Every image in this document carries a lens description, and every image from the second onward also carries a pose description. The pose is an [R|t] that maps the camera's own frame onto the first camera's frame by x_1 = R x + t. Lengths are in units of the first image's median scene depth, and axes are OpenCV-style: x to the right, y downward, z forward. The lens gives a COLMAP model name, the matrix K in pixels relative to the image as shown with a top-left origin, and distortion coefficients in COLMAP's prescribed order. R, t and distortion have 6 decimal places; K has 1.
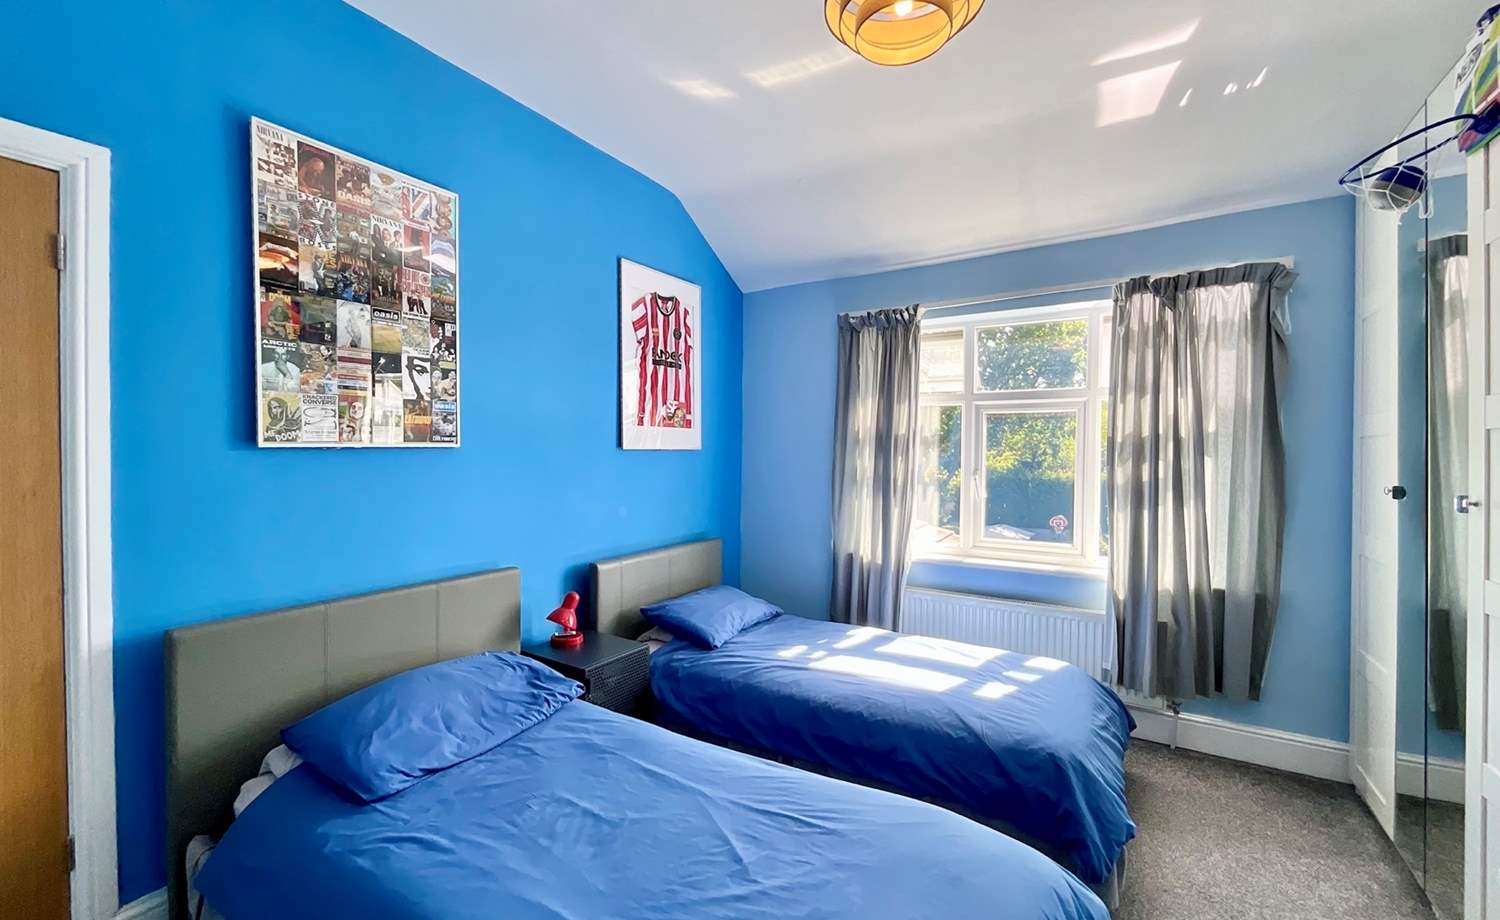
lens RADIAL K [[614.6, 0, 754.2], [0, 614.6, 463.4], [0, 0, 1]] dist [0.000779, 0.000181]
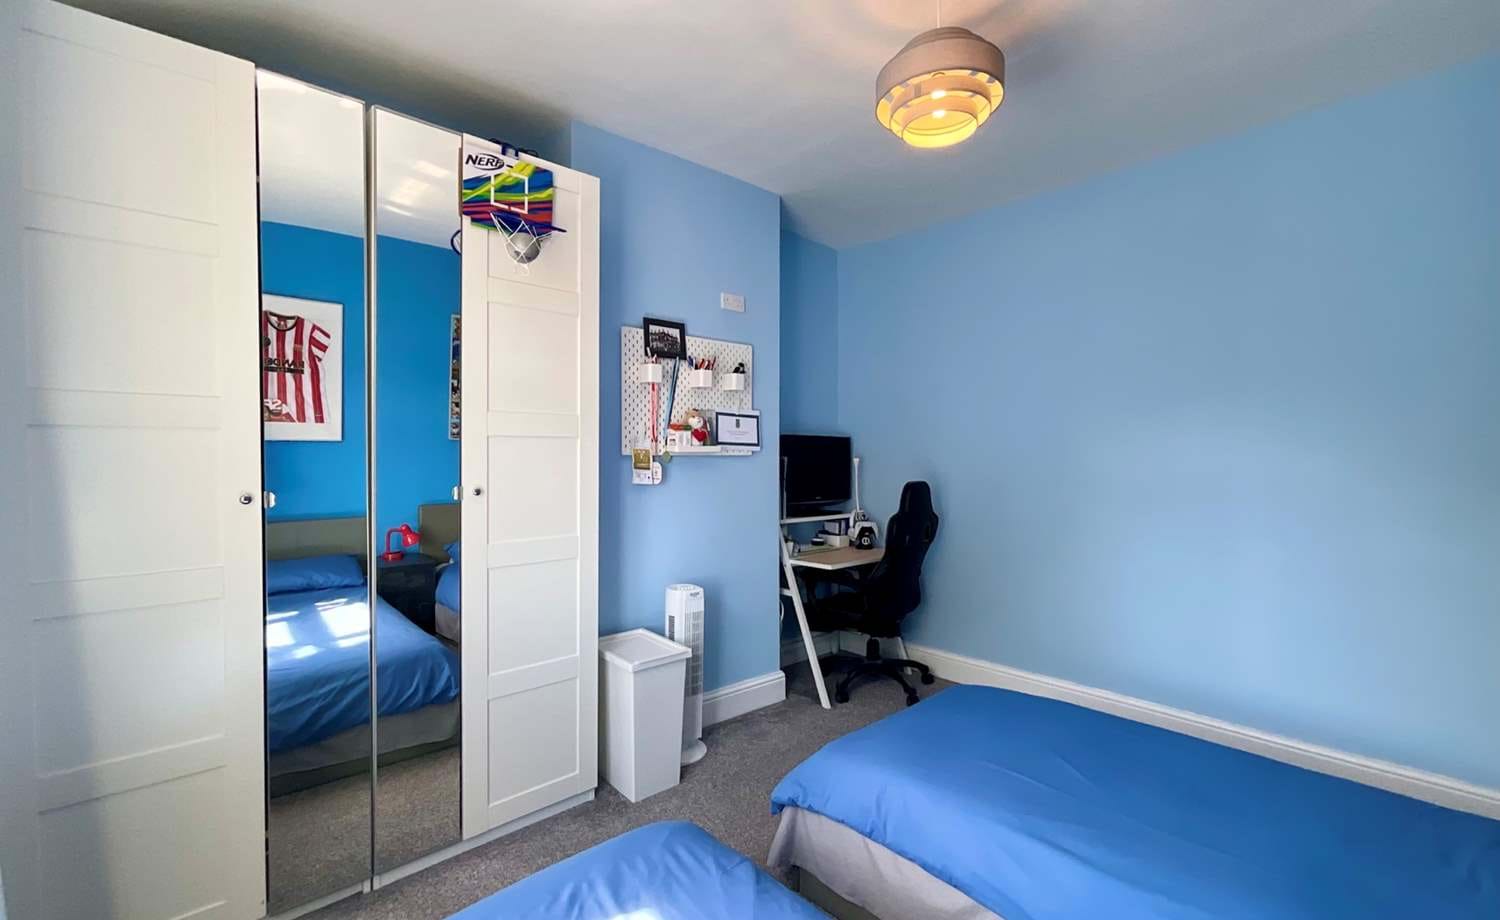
lens RADIAL K [[614.6, 0, 754.2], [0, 614.6, 463.4], [0, 0, 1]] dist [0.000779, 0.000181]
pose [[-0.955729, -0.011554, 0.294021, 0.117720], [-0.003195, 0.999577, 0.028897, -0.021489], [-0.294231, 0.026679, -0.955362, 1.221795]]
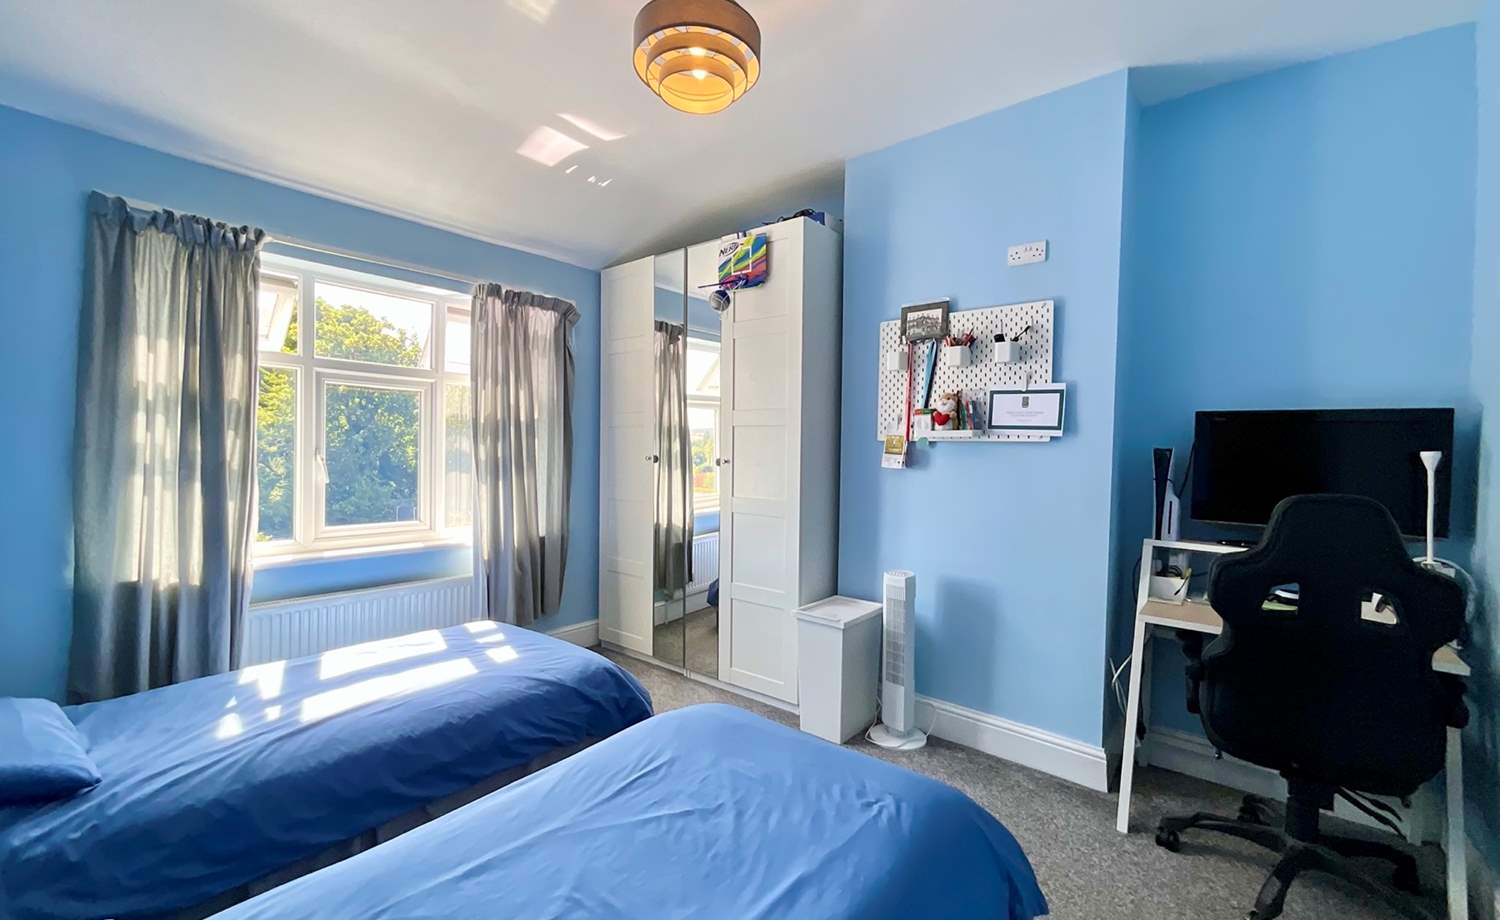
lens RADIAL K [[614.6, 0, 754.2], [0, 614.6, 463.4], [0, 0, 1]] dist [0.000779, 0.000181]
pose [[0.127565, -0.028777, 0.991413, -0.519076], [-0.003967, 0.999556, 0.029524, 0.004927], [-0.991822, -0.007699, 0.127394, 0.374266]]
